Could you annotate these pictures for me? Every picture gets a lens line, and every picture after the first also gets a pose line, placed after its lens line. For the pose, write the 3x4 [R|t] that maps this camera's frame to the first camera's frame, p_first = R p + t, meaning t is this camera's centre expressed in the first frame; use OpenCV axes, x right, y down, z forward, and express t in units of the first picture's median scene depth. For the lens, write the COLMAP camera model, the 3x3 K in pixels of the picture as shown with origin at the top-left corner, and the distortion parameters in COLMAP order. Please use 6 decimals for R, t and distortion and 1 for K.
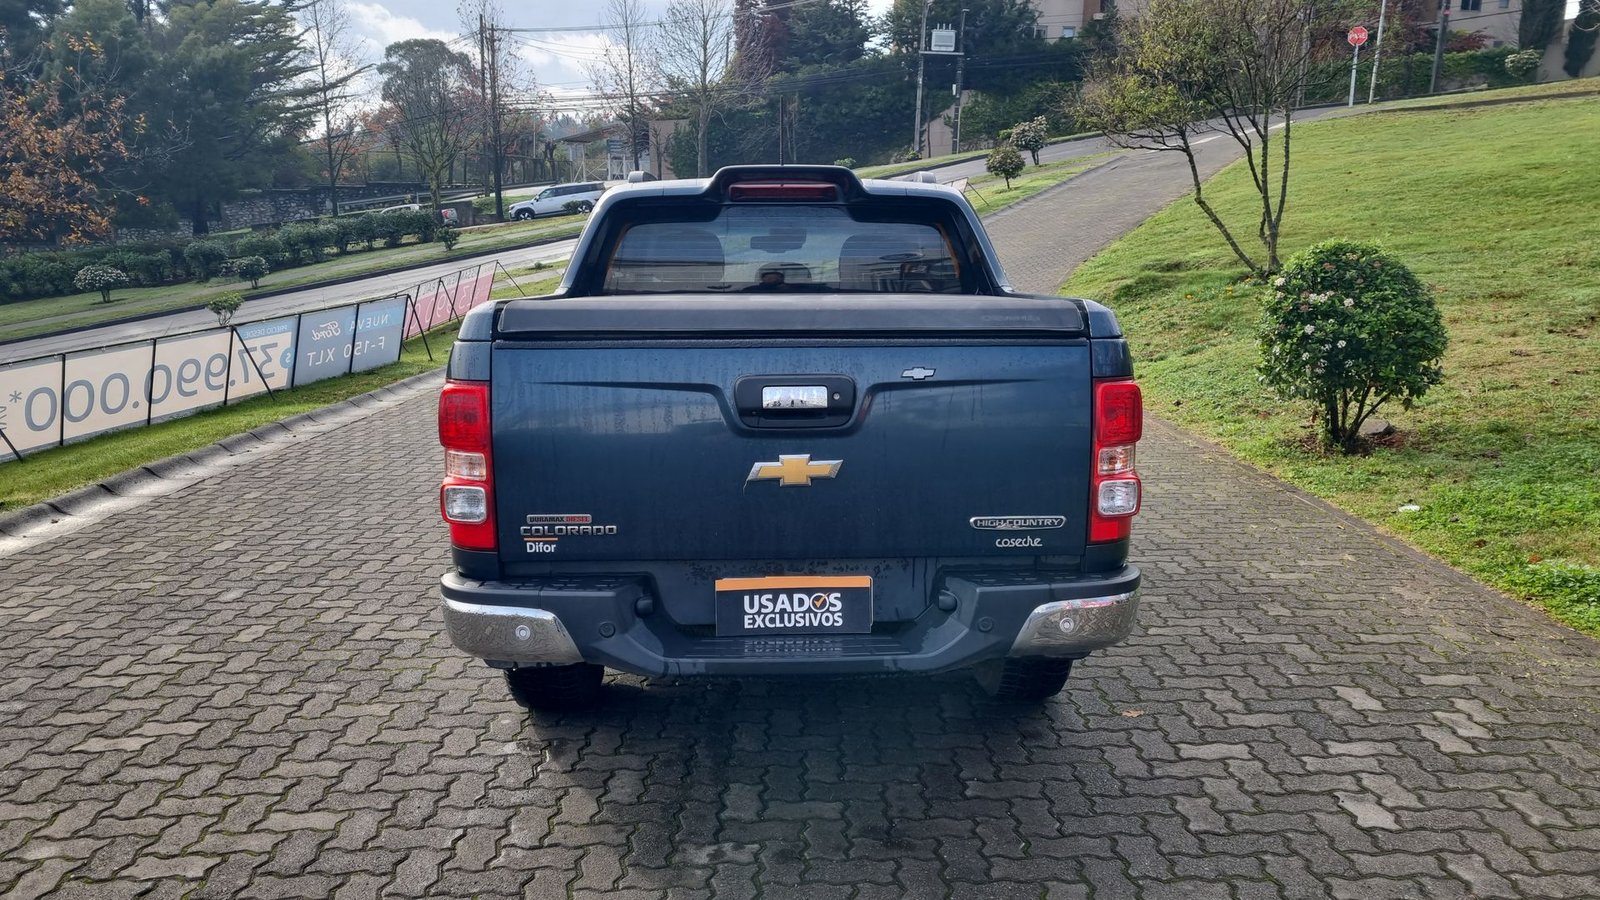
lens RADIAL K [[1210.1, 0, 814.3], [0, 1210.1, 458.7], [0, 0, 1]] dist [0.069752, -0.051640]
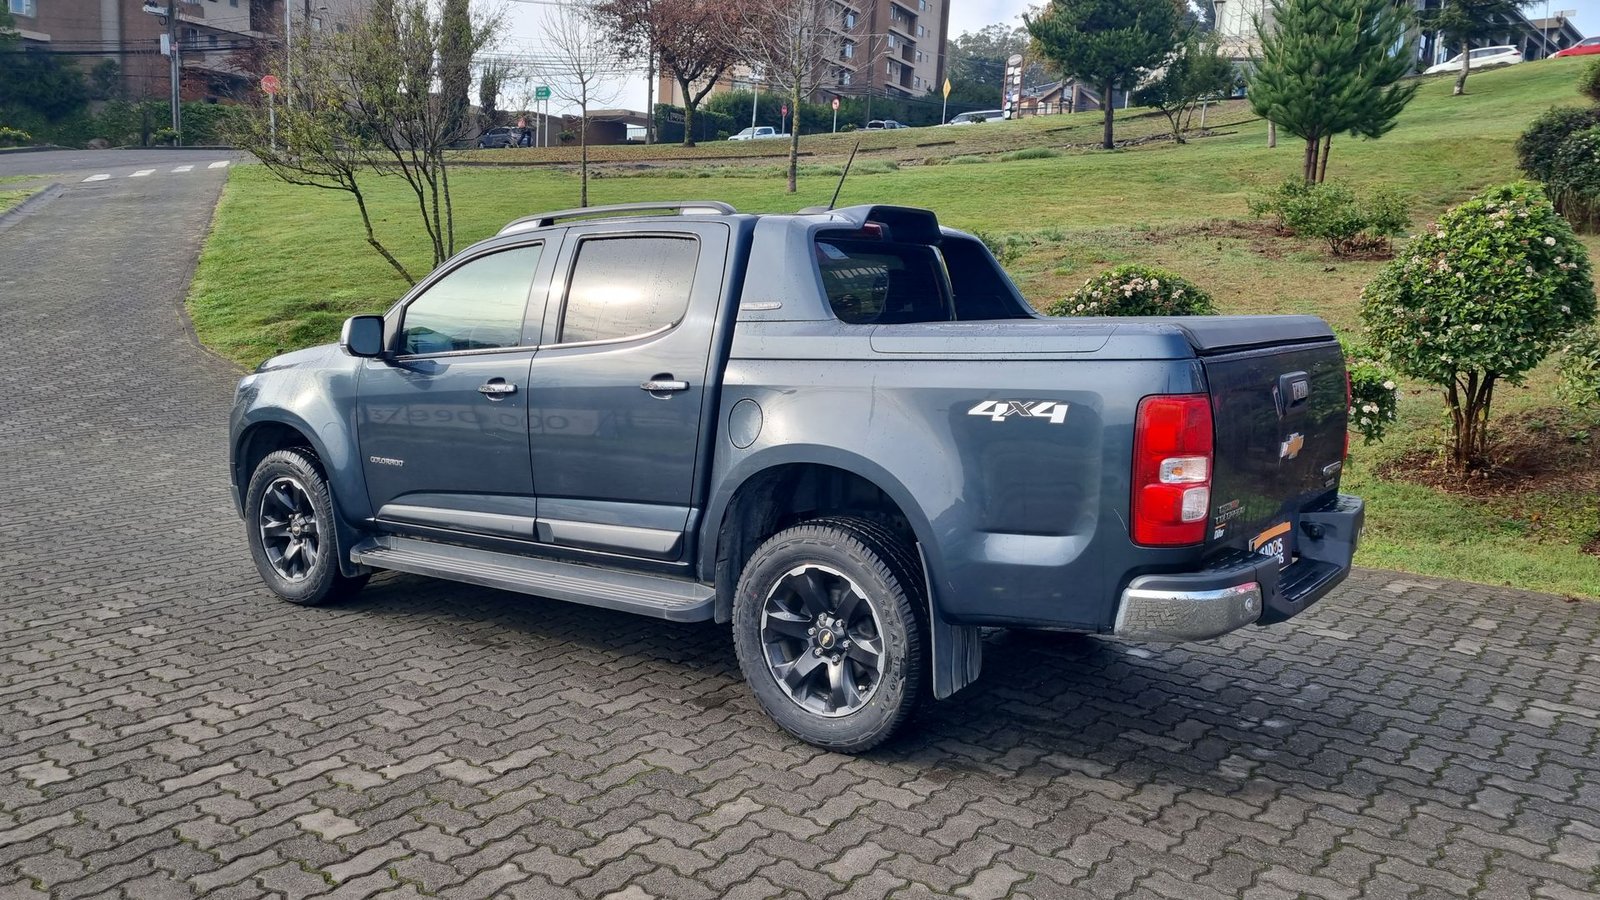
lens RADIAL K [[1210.1, 0, 802.3], [0, 1210.1, 453.5], [0, 0, 1]] dist [0.069752, -0.051640]
pose [[0.631078, -0.100310, 0.769206, -0.256270], [0.130143, 0.991240, 0.022491, -0.015195], [-0.764724, 0.085913, 0.638605, 0.104183]]
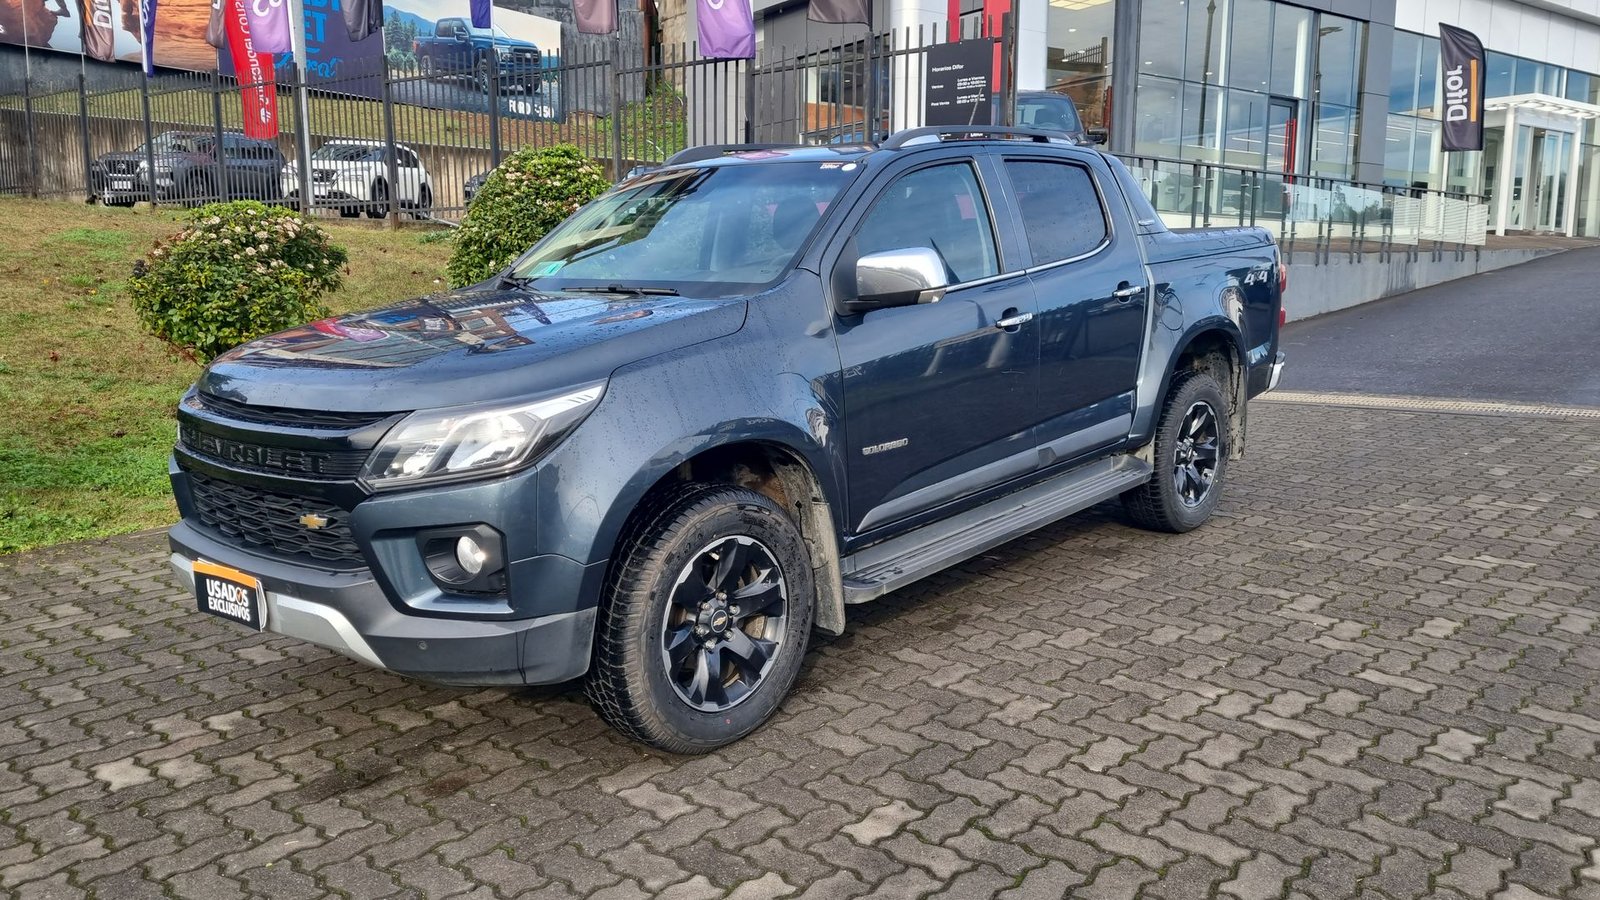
lens RADIAL K [[1215.3, 0, 821.1], [0, 1215.3, 463.5], [0, 0, 1]] dist [0.058428, -0.033107]
pose [[-0.733207, -0.111406, 0.670818, -0.227818], [0.138557, 0.941317, 0.307773, -0.096679], [-0.665740, 0.318608, -0.674744, 0.590466]]
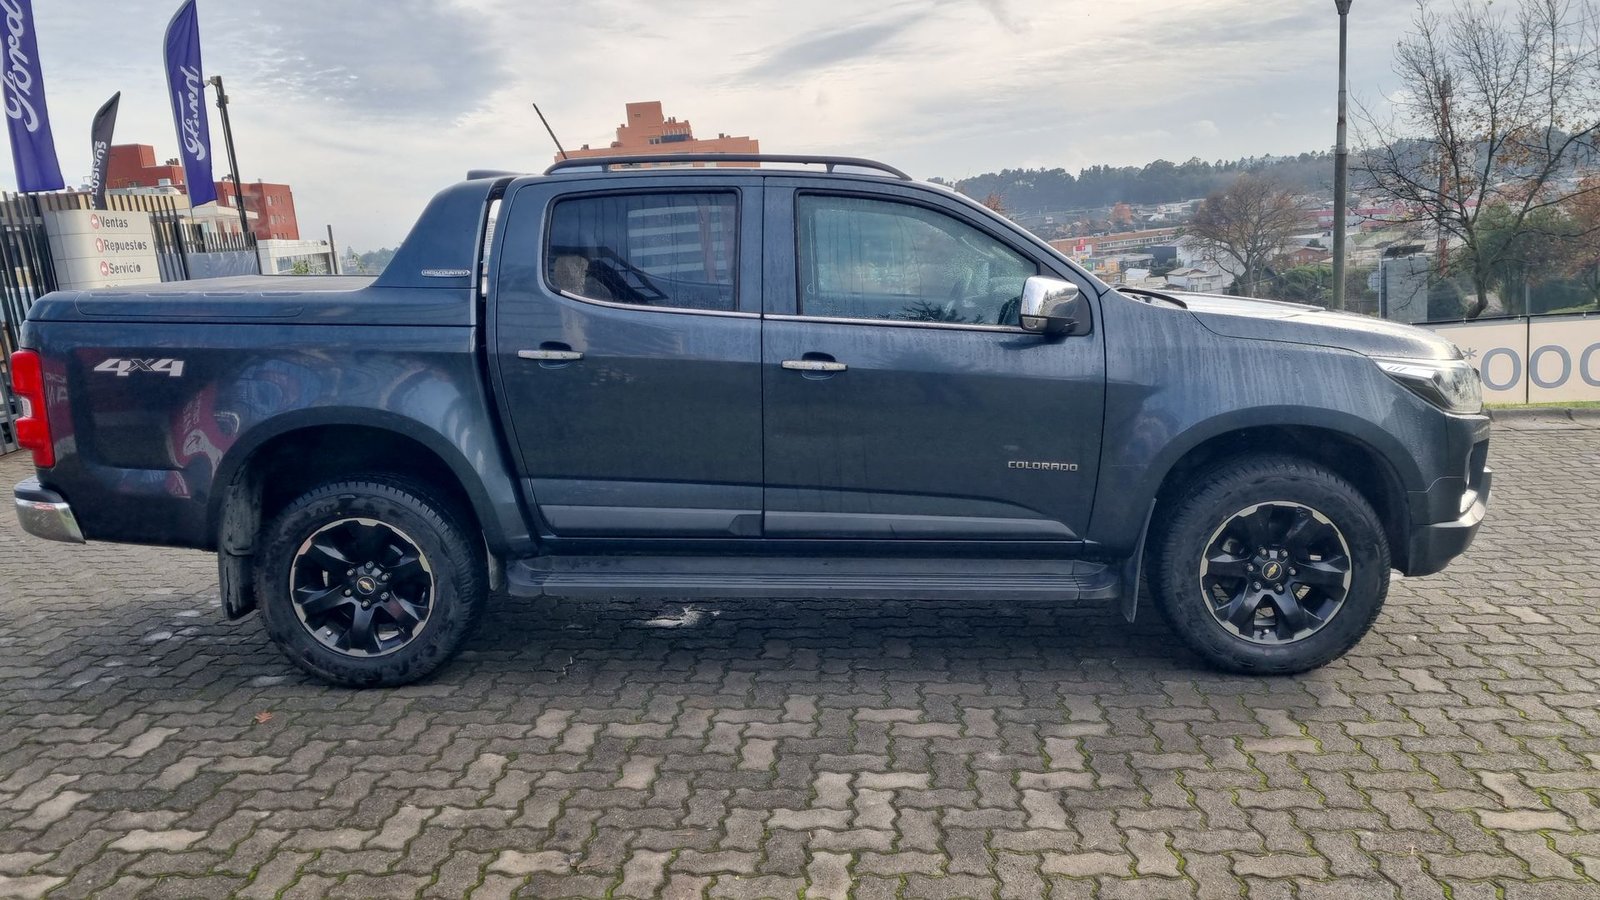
lens RADIAL K [[1210.1, 0, 811.3], [0, 1210.1, 426.2], [0, 0, 1]] dist [0.069752, -0.051640]
pose [[-0.075070, 0.166869, -0.983117, 0.305133], [-0.142537, 0.973979, 0.176202, -0.068686], [0.986938, 0.153358, -0.049332, 0.377332]]
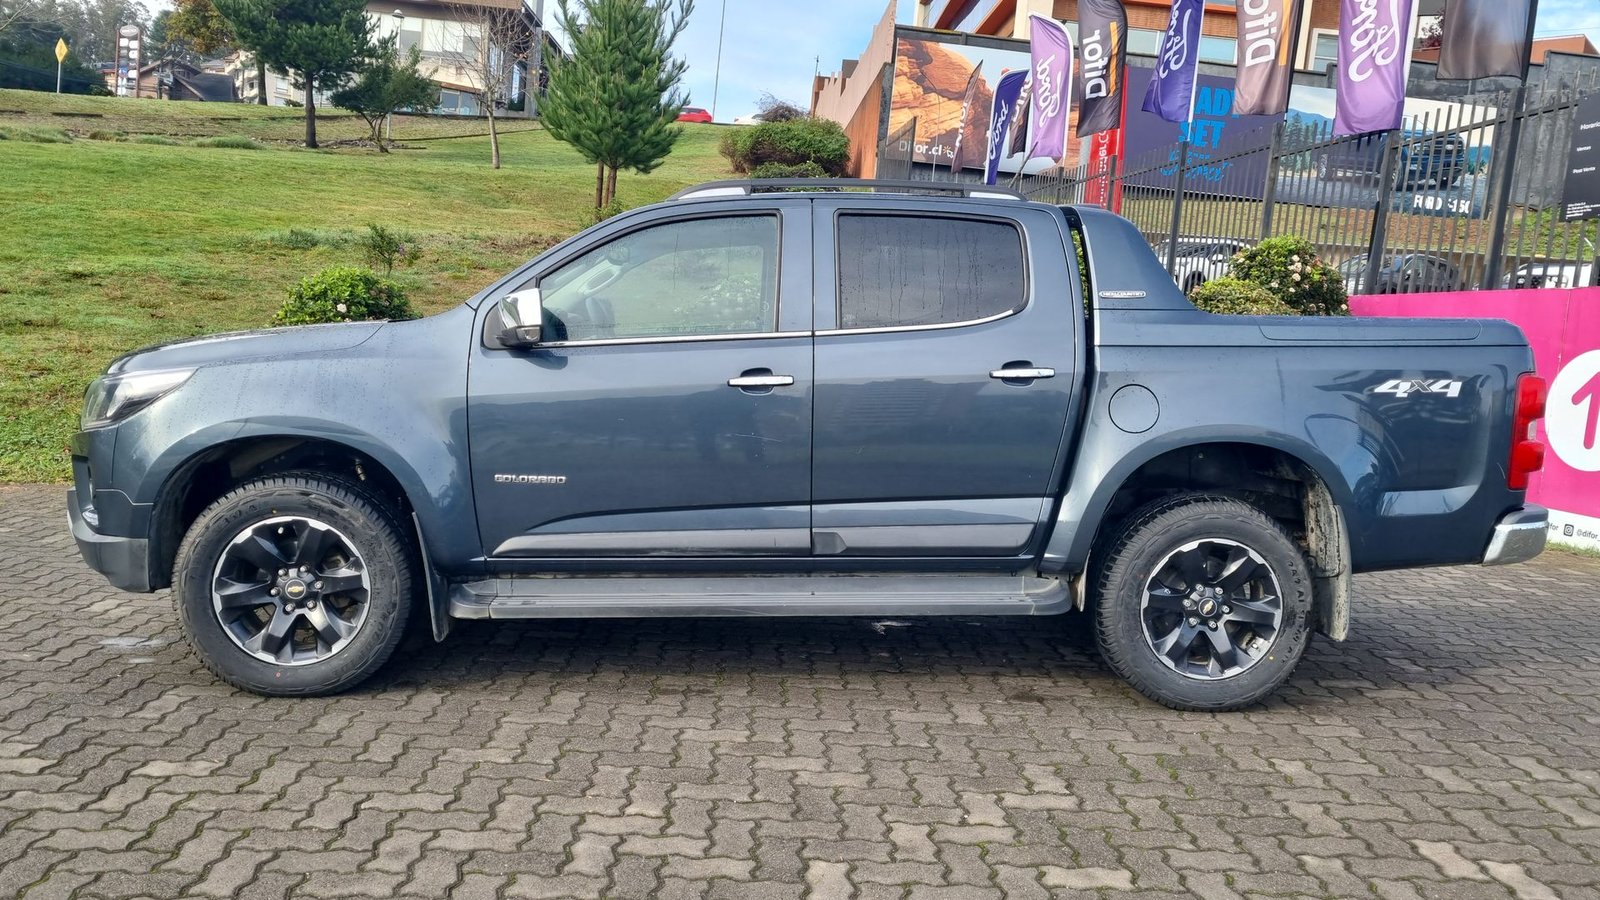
lens RADIAL K [[1215.3, 0, 798.6], [0, 1215.3, 443.7], [0, 0, 1]] dist [0.058428, -0.033107]
pose [[-0.024075, -0.098069, 0.994888, -0.328199], [0.134985, 0.985744, 0.100434, -0.046397], [-0.990555, 0.136713, -0.010494, 0.354992]]
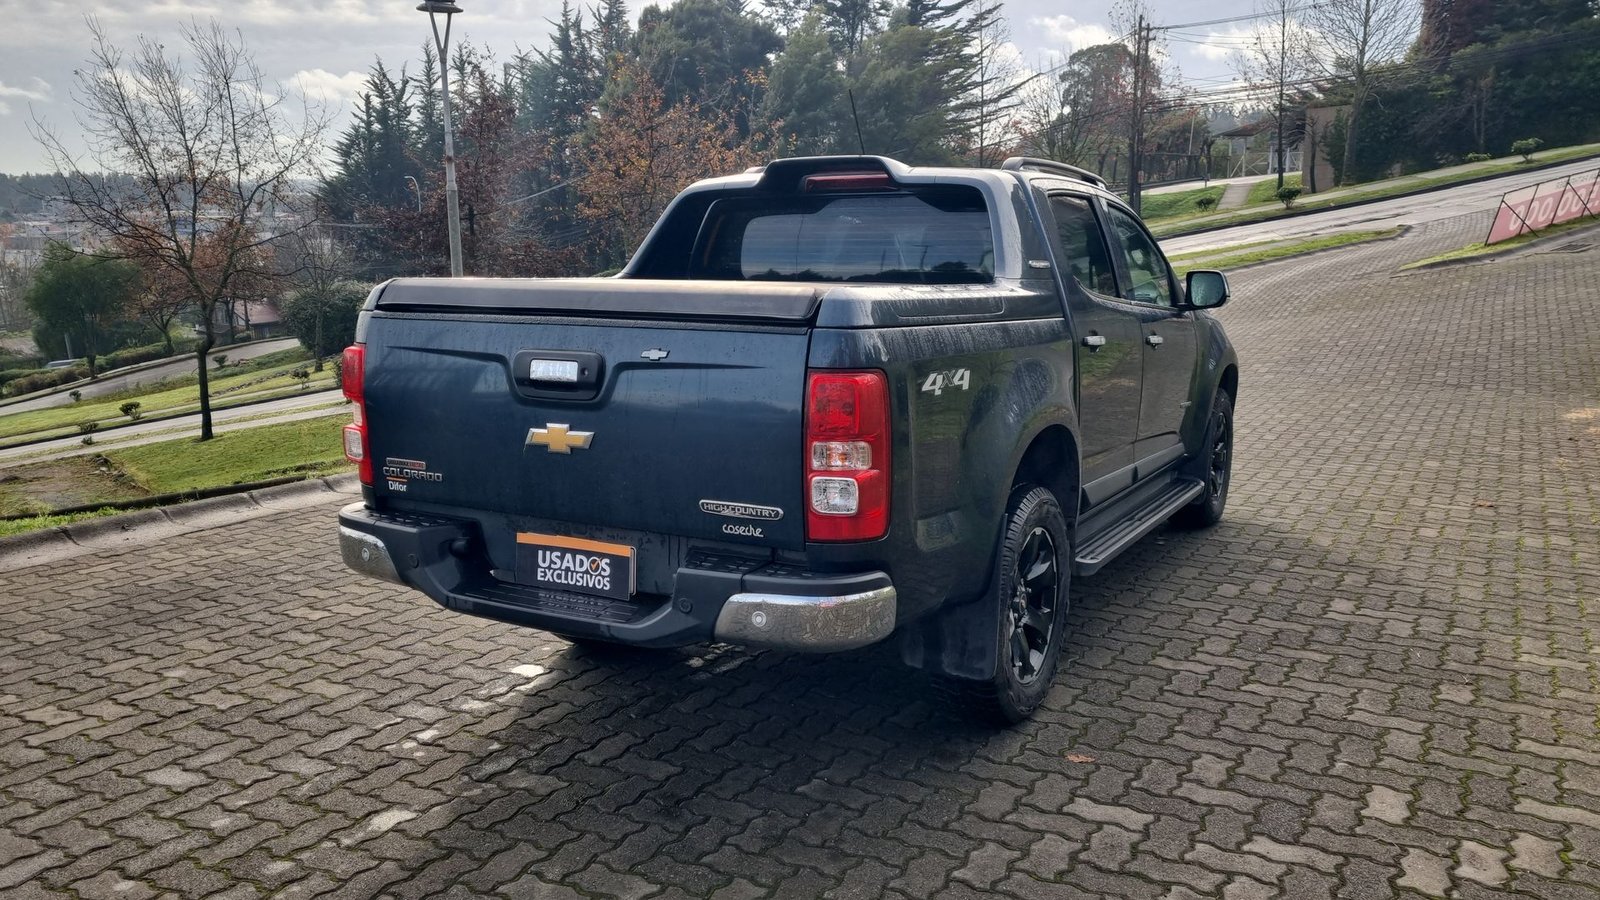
lens RADIAL K [[1210.1, 0, 817.0], [0, 1210.1, 443.6], [0, 0, 1]] dist [0.069752, -0.051640]
pose [[0.862105, 0.082903, -0.499902, 0.135242], [-0.088507, 0.995997, 0.012540, -0.003713], [0.498940, 0.033434, 0.865991, 0.032367]]
